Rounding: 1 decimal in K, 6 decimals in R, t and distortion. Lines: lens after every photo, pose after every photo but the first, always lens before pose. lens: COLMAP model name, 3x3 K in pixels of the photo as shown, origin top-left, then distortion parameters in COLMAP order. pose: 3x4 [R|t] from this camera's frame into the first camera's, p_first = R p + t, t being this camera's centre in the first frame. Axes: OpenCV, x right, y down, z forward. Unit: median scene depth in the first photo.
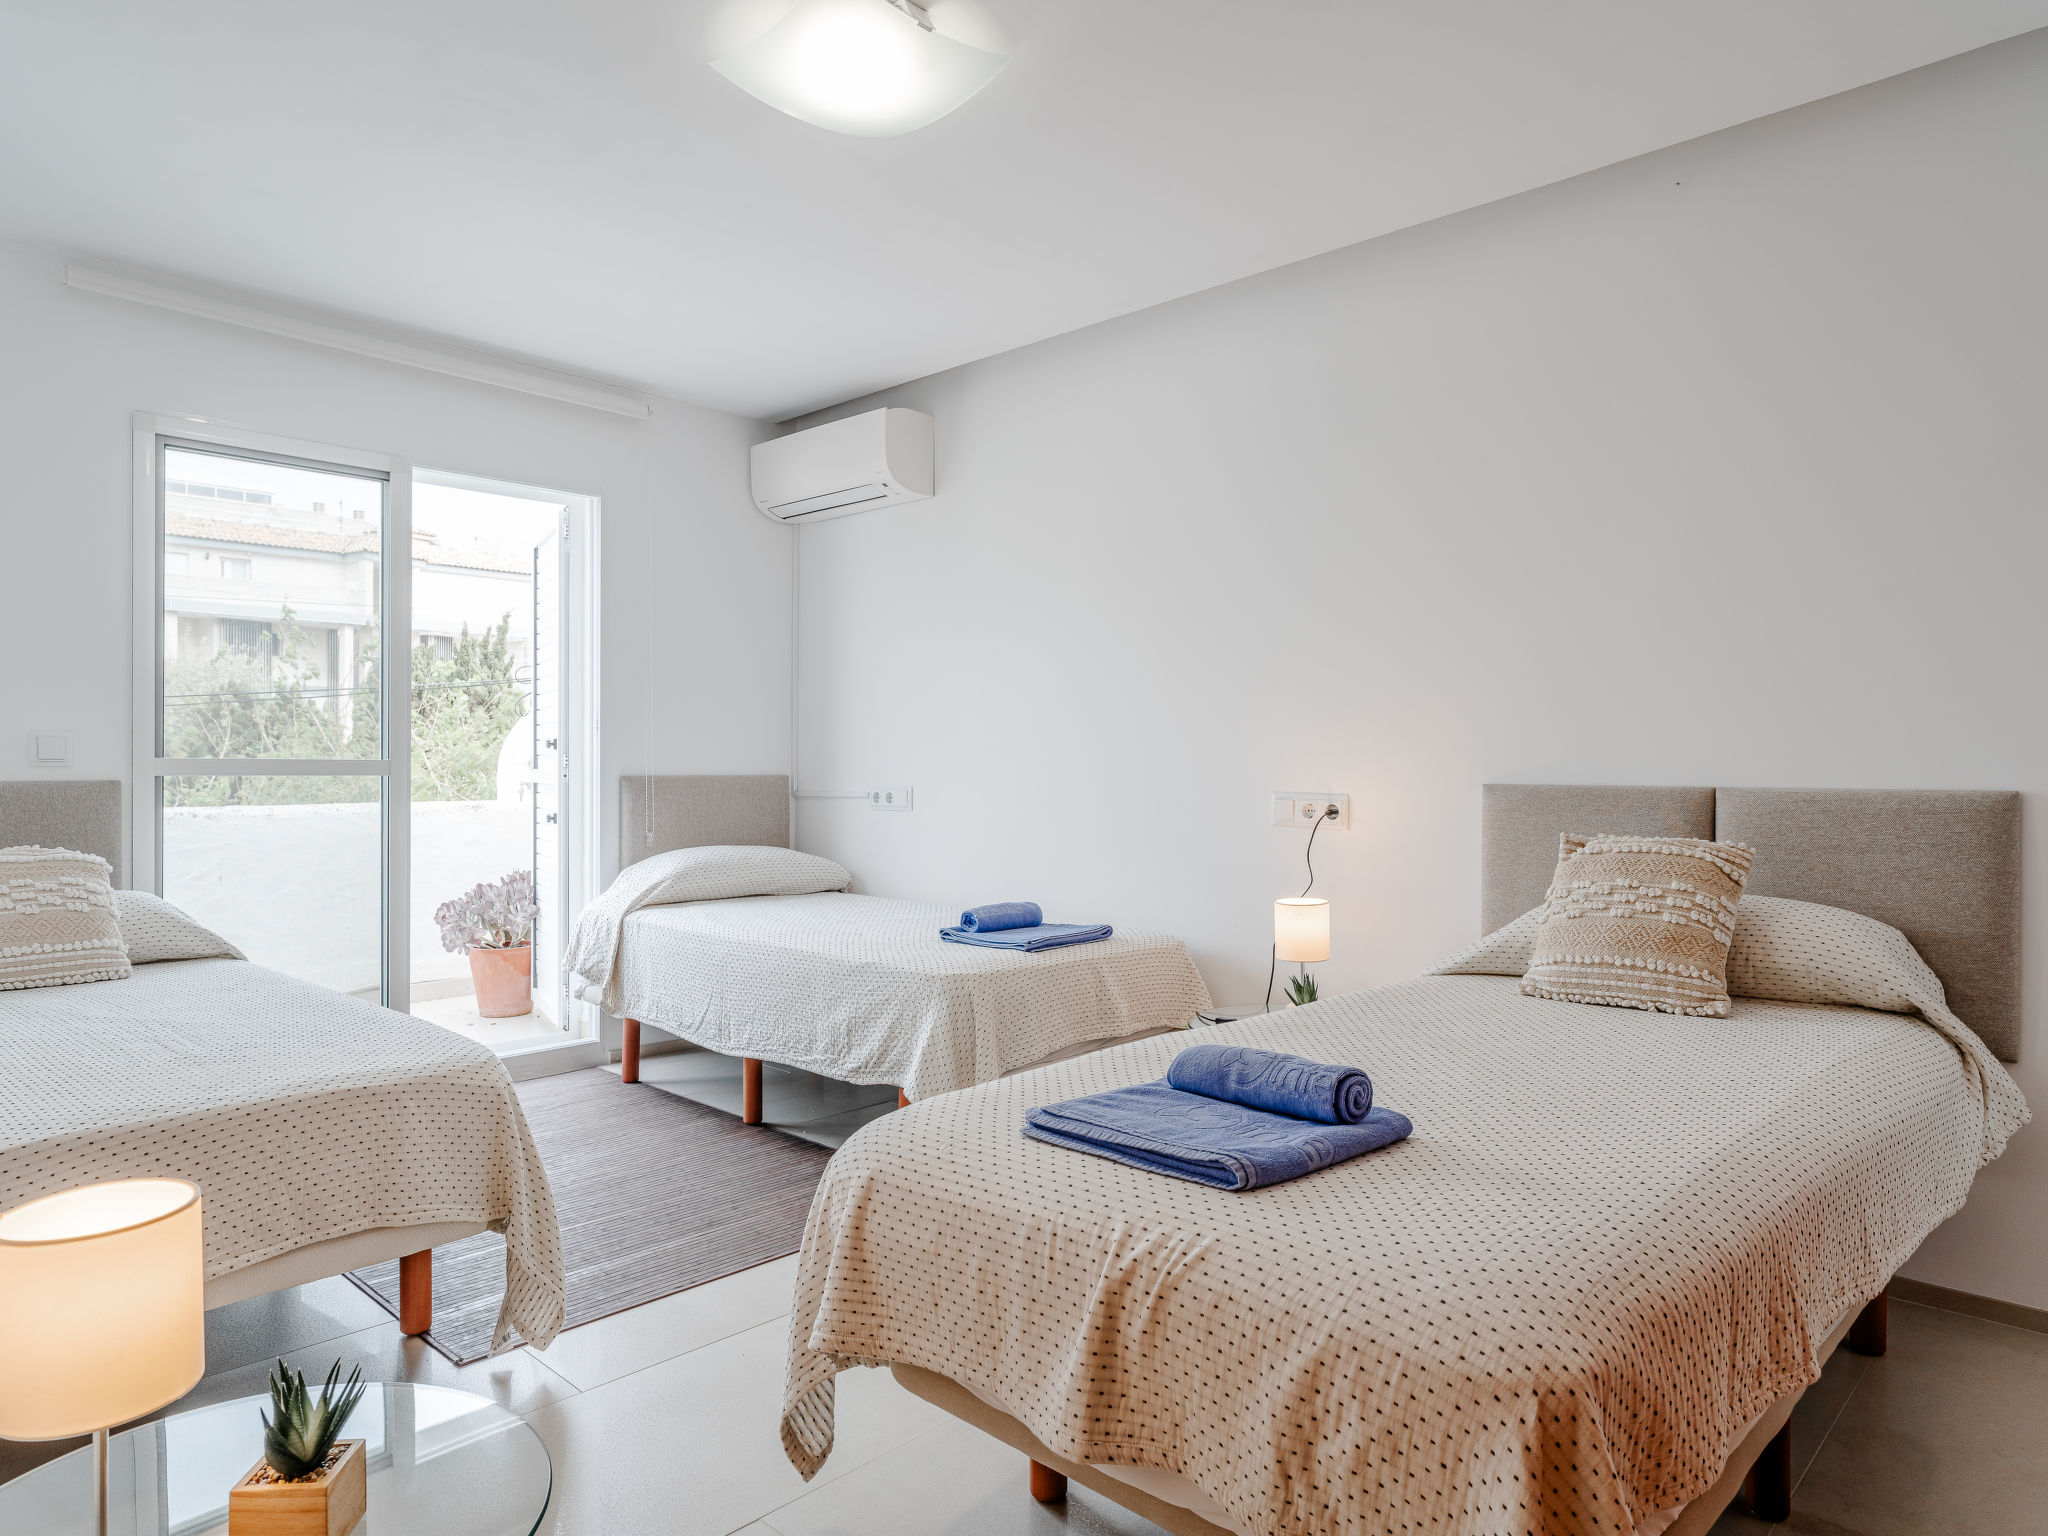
lens RADIAL K [[1261.7, 0, 1018.0], [0, 1261.7, 757.0], [0, 0, 1]] dist [-0.014122, 0.014245]
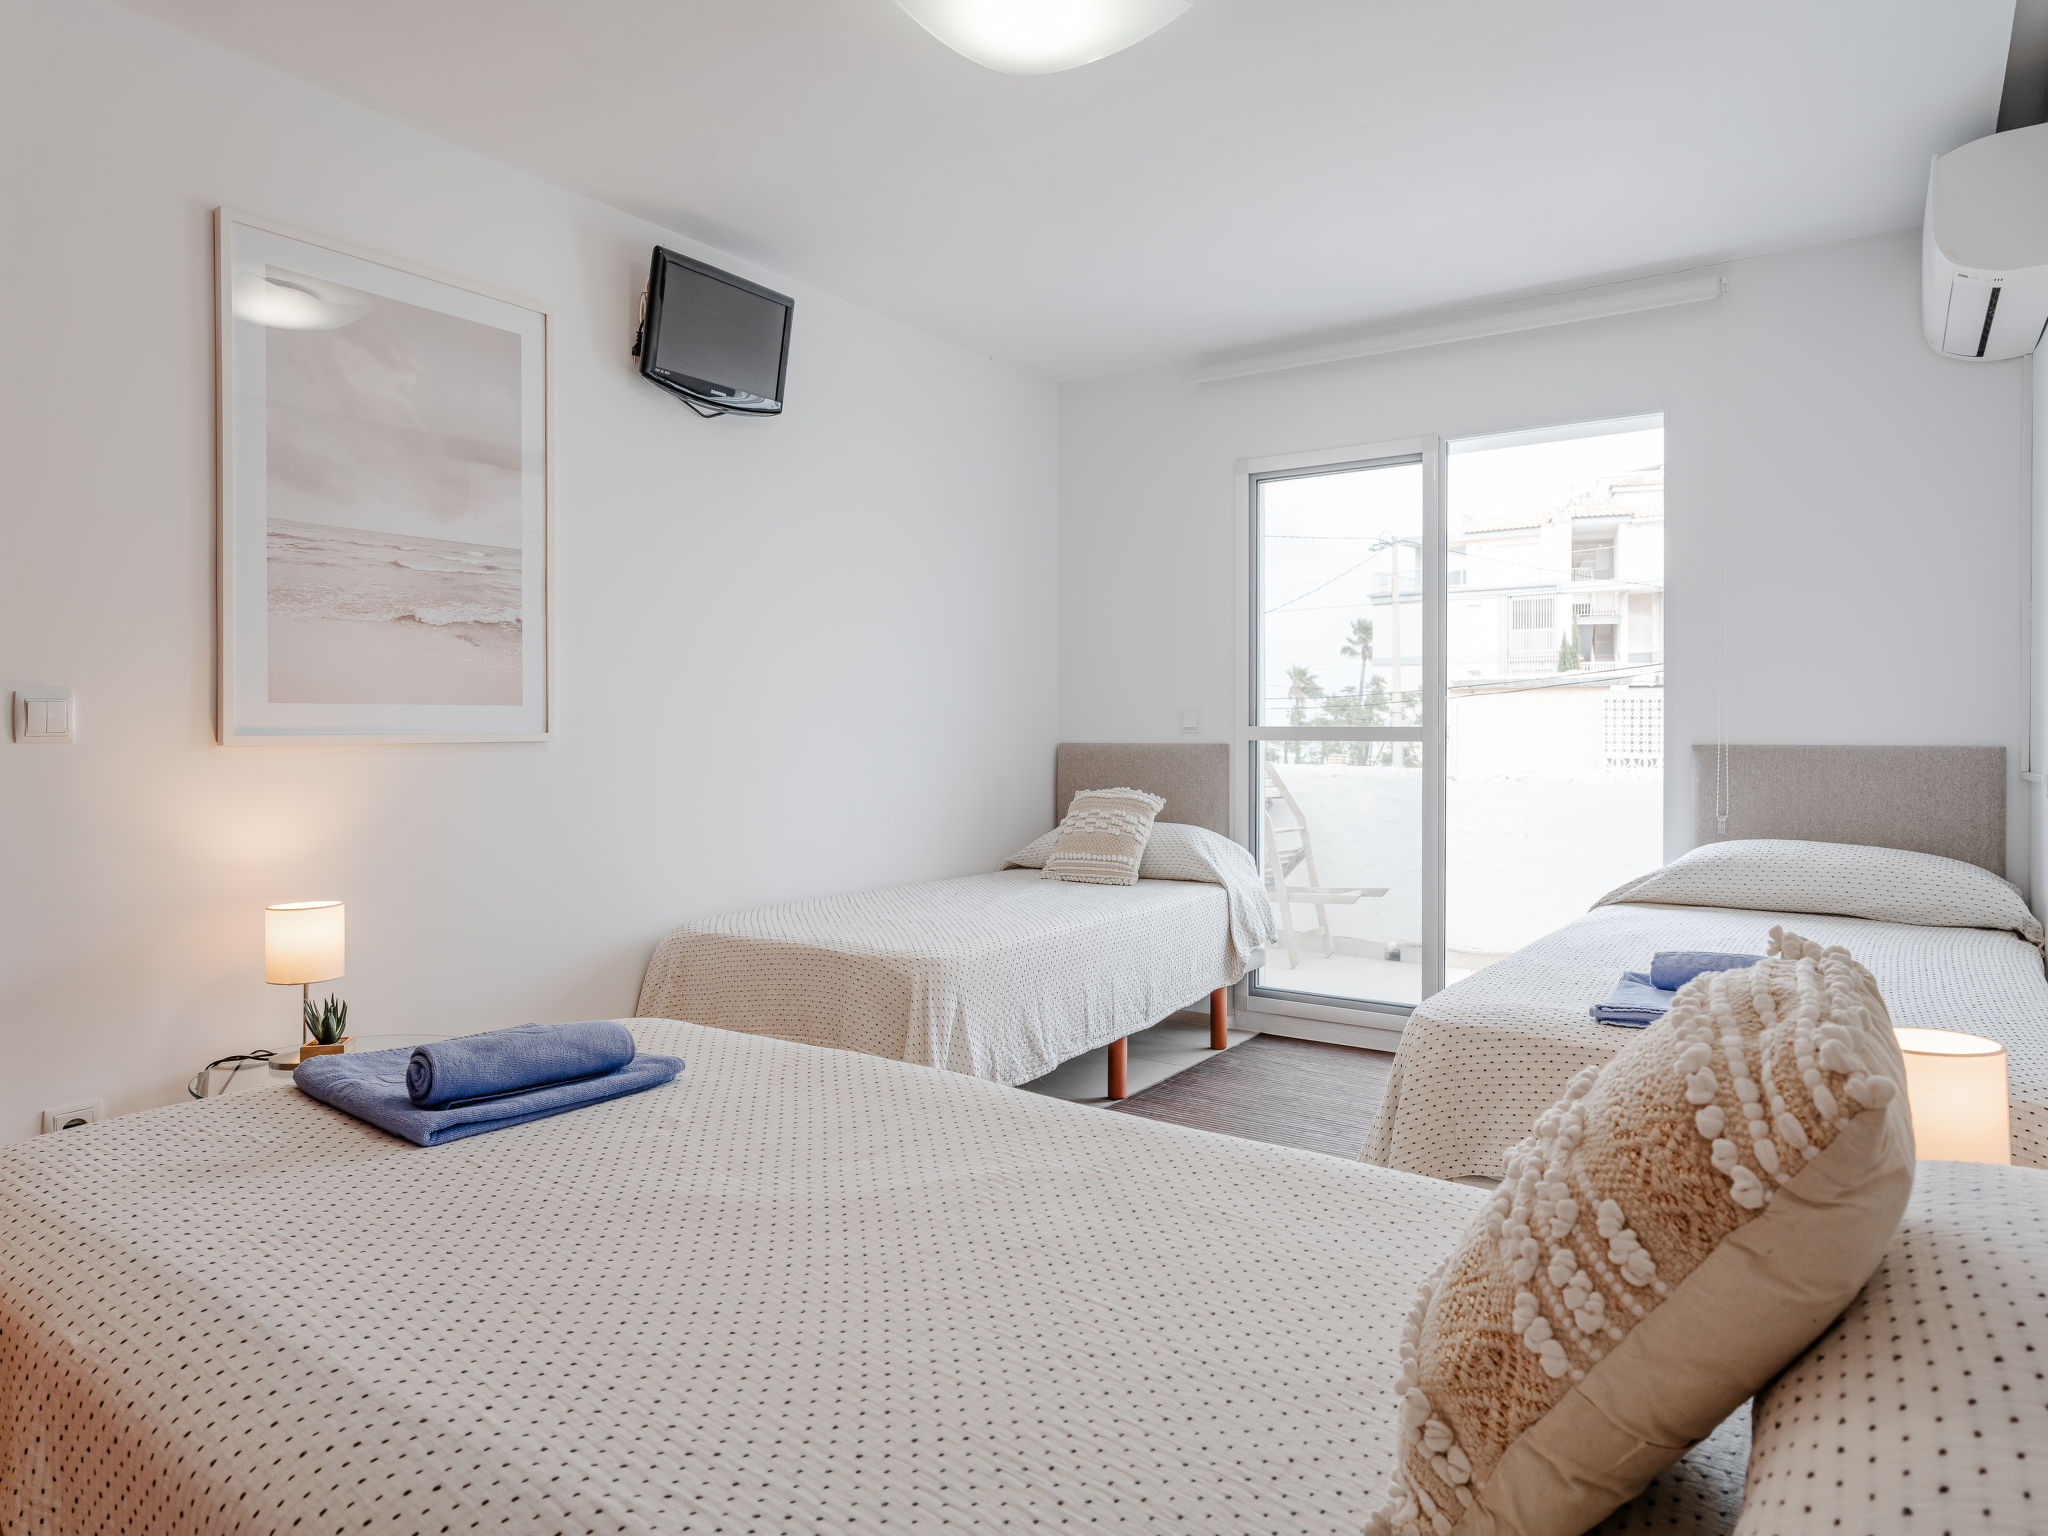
lens RADIAL K [[1261.7, 0, 1018.0], [0, 1261.7, 757.0], [0, 0, 1]] dist [-0.014122, 0.014245]
pose [[0.171781, 0.016365, -0.984999, 0.479668], [0.004110, 0.999841, 0.017328, 0.007471], [0.985127, -0.007025, 0.171687, 0.487609]]
